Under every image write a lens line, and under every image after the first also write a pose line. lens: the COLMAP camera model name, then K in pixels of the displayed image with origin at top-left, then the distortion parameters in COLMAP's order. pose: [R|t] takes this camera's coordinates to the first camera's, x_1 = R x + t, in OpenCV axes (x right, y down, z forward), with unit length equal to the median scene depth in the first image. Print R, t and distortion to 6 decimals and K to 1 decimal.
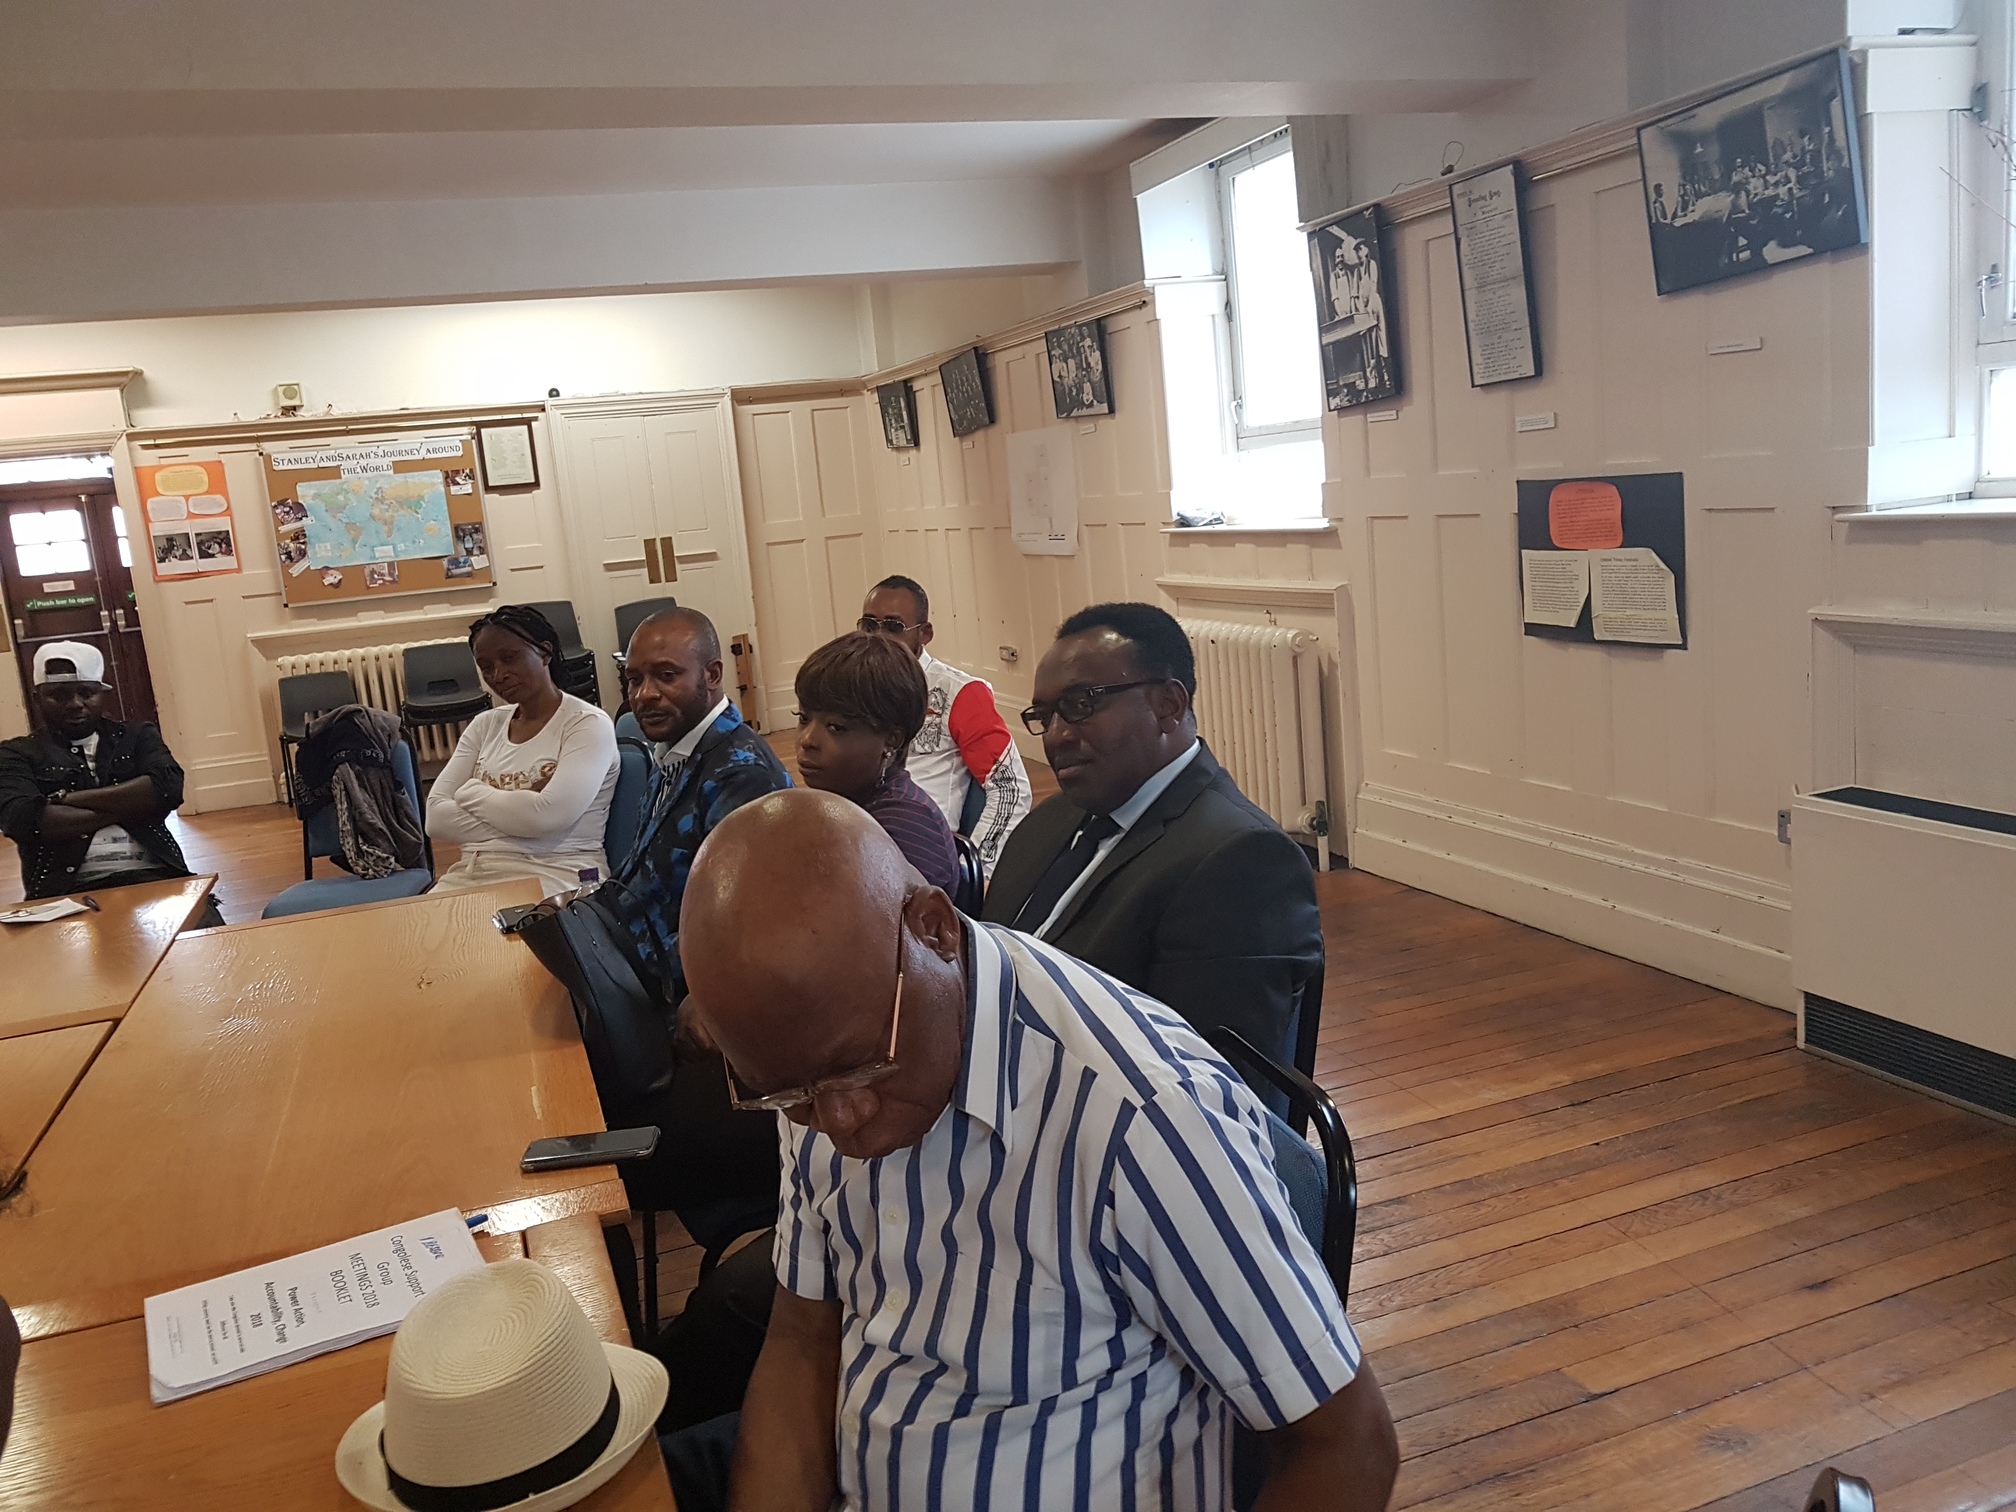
lens RADIAL K [[1579.1, 0, 1008.0], [0, 1579.1, 756.0], [0, 0, 1]] dist [-0.022823, 0.008387]
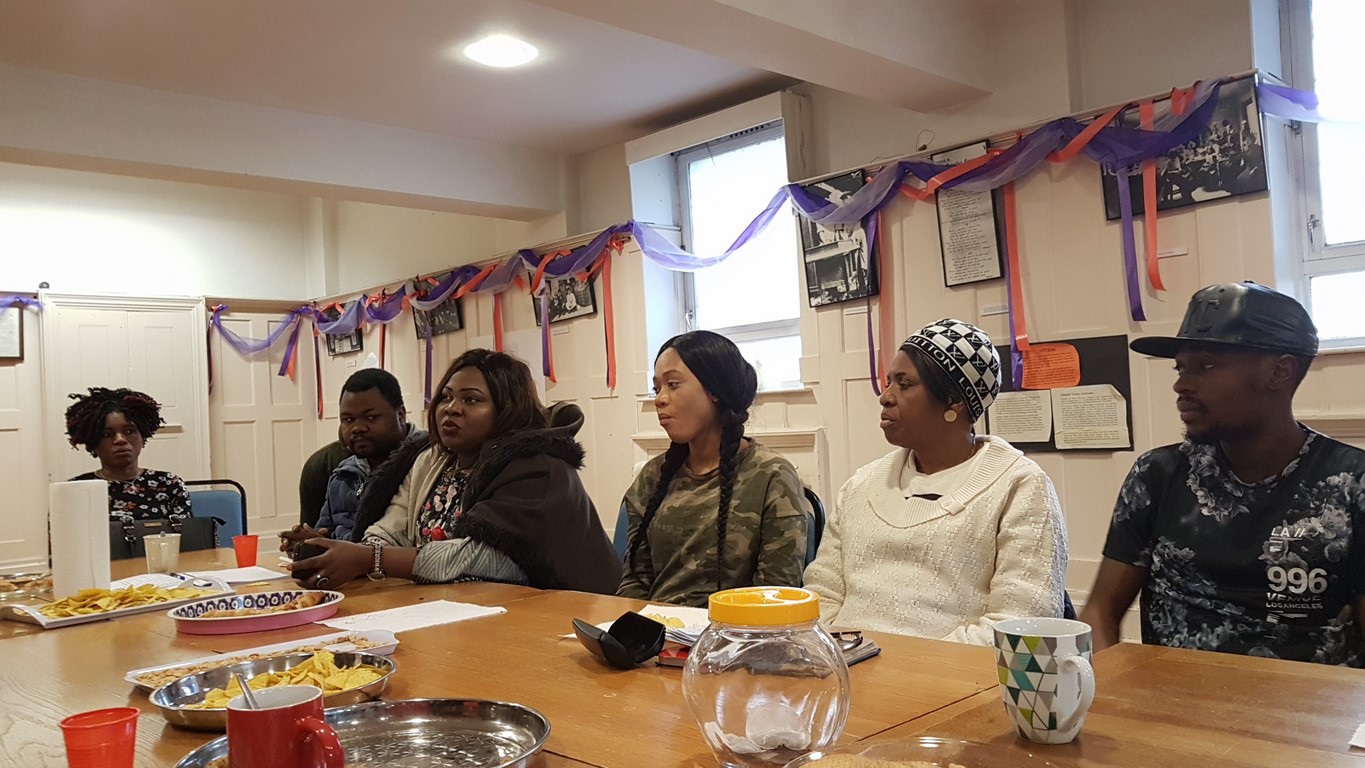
lens RADIAL K [[1074.6, 0, 682.5], [0, 1074.6, 384.0], [0, 0, 1]] dist [-0.001284, -0.002857]
pose [[0.909615, 0.062958, 0.410654, -0.195766], [0.037237, 0.972117, -0.231519, 0.046642], [-0.413779, 0.225885, 0.881909, 0.129072]]
